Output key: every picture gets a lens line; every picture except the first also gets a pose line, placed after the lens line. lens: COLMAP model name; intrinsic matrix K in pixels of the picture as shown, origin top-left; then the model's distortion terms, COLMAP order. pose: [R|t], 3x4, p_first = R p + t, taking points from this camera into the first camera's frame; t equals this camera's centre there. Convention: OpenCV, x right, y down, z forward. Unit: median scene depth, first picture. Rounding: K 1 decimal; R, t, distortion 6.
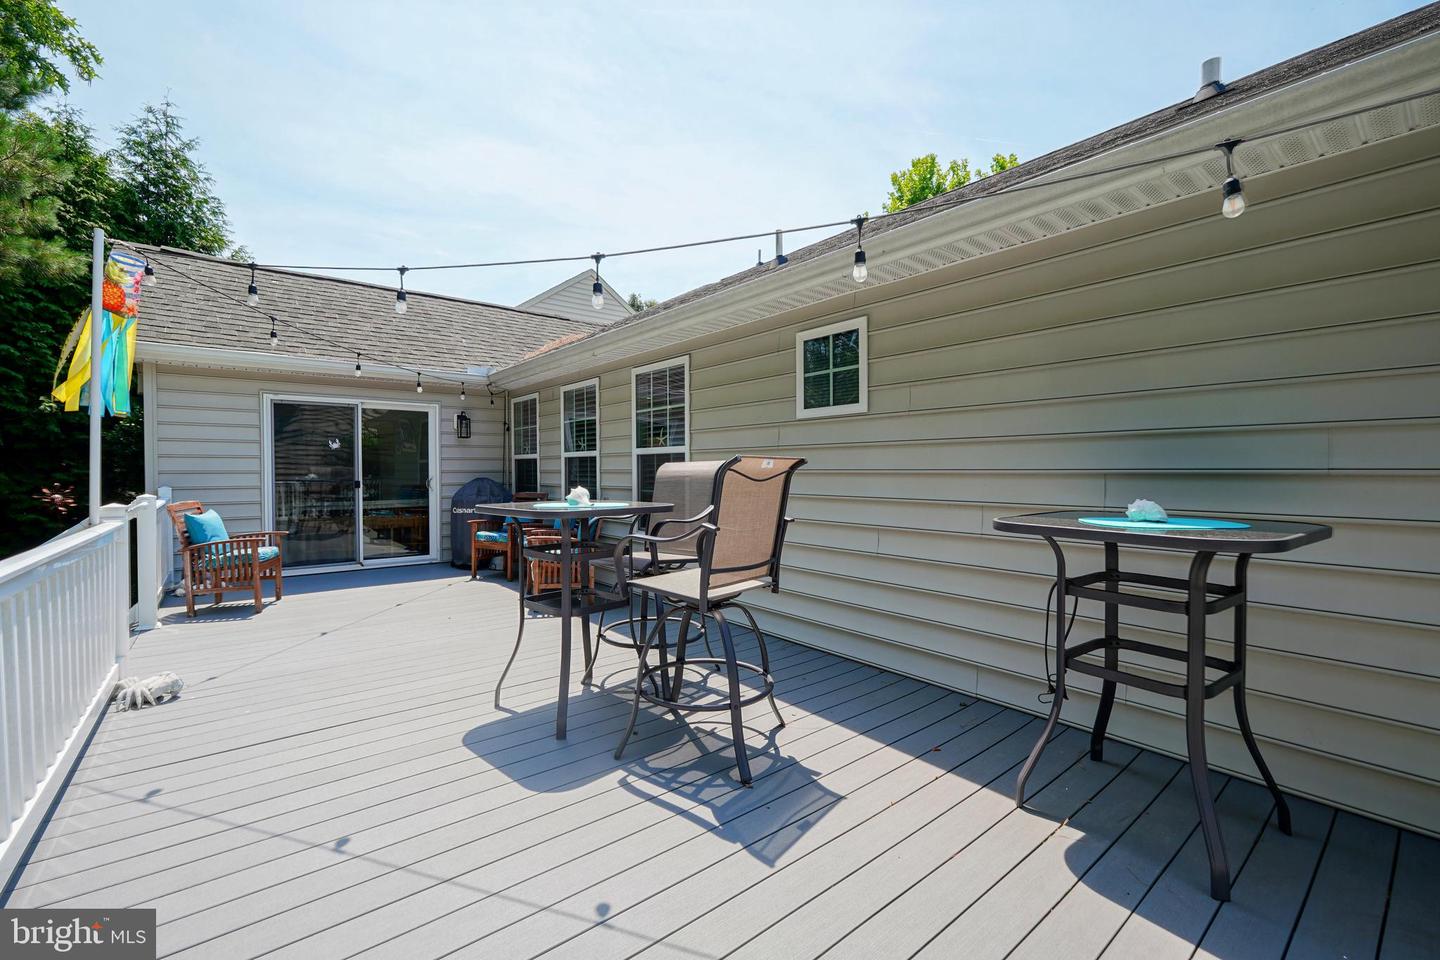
lens RADIAL K [[611.6, 0, 706.9], [0, 611.6, 477.0], [0, 0, 1]] dist [-0.008788, 0.005712]
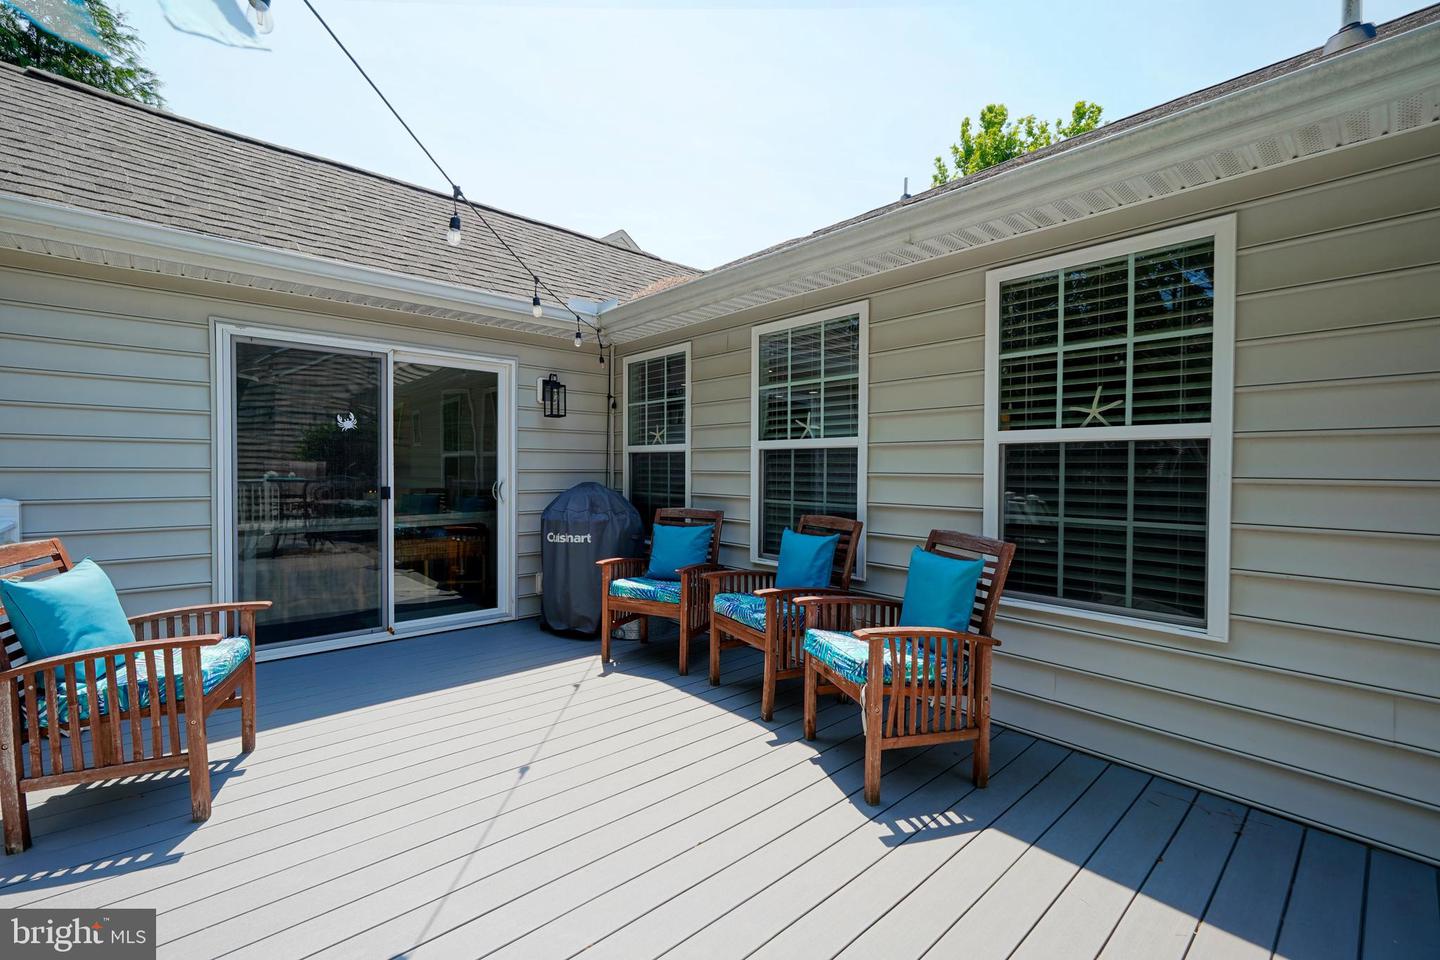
lens RADIAL K [[611.6, 0, 706.9], [0, 611.6, 477.0], [0, 0, 1]] dist [-0.008788, 0.005712]
pose [[0.998801, 0.008499, 0.048216, -0.400545], [-0.008683, 0.999956, 0.003617, -0.009911], [-0.048183, -0.004031, 0.998830, 0.552287]]
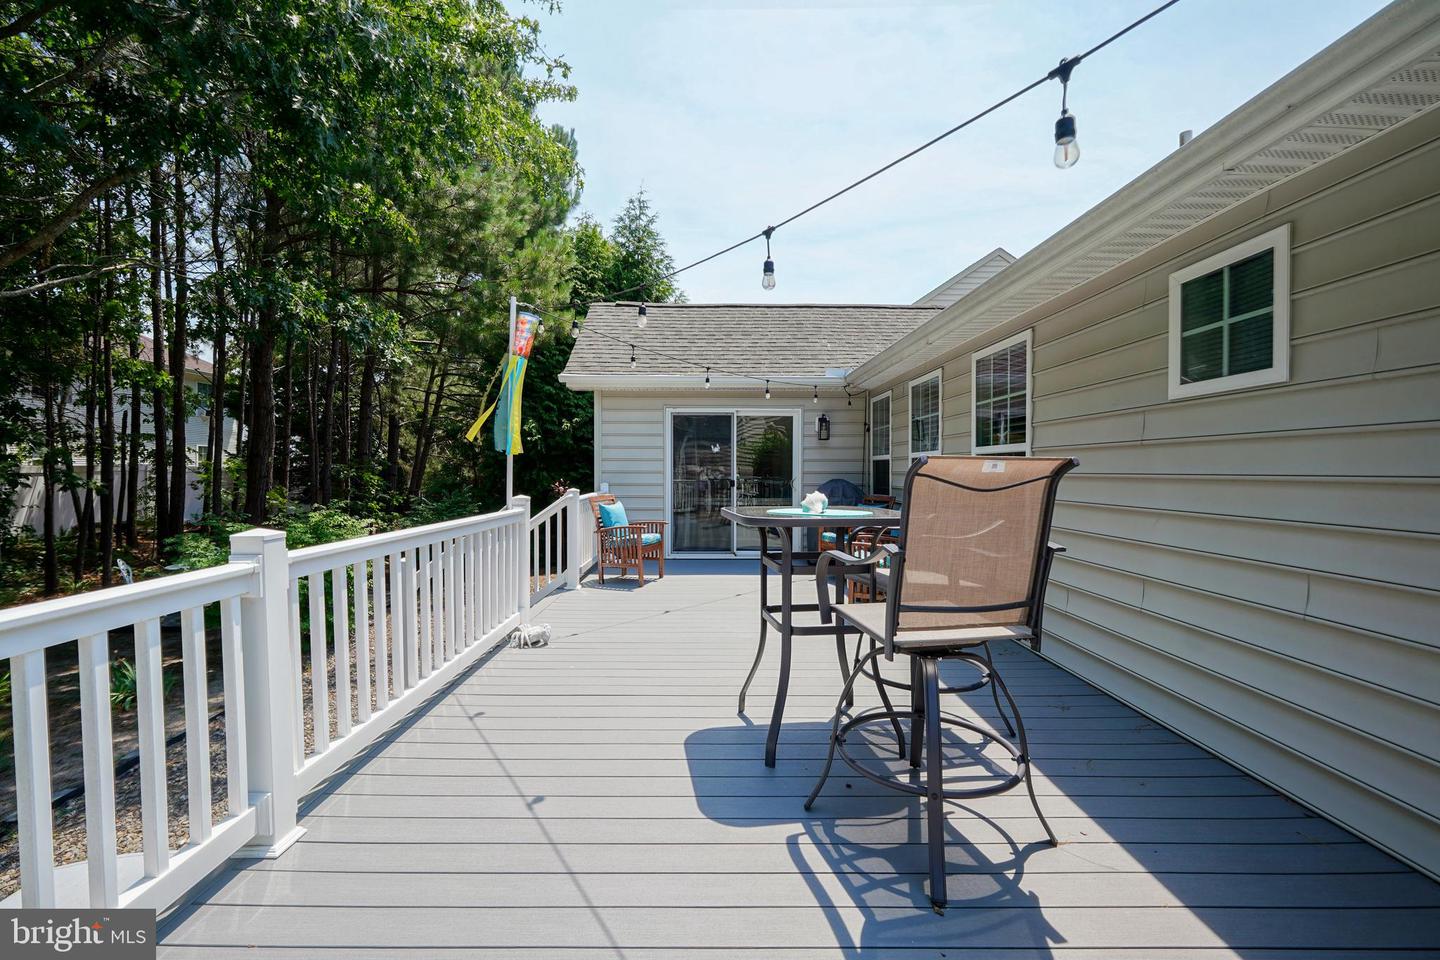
lens RADIAL K [[611.6, 0, 706.9], [0, 611.6, 477.0], [0, 0, 1]] dist [-0.008788, 0.005712]
pose [[0.782977, 0.010580, -0.621961, 0.127671], [-0.011009, 0.999934, 0.003150, -0.003963], [0.621954, 0.004380, 0.783042, 0.110213]]
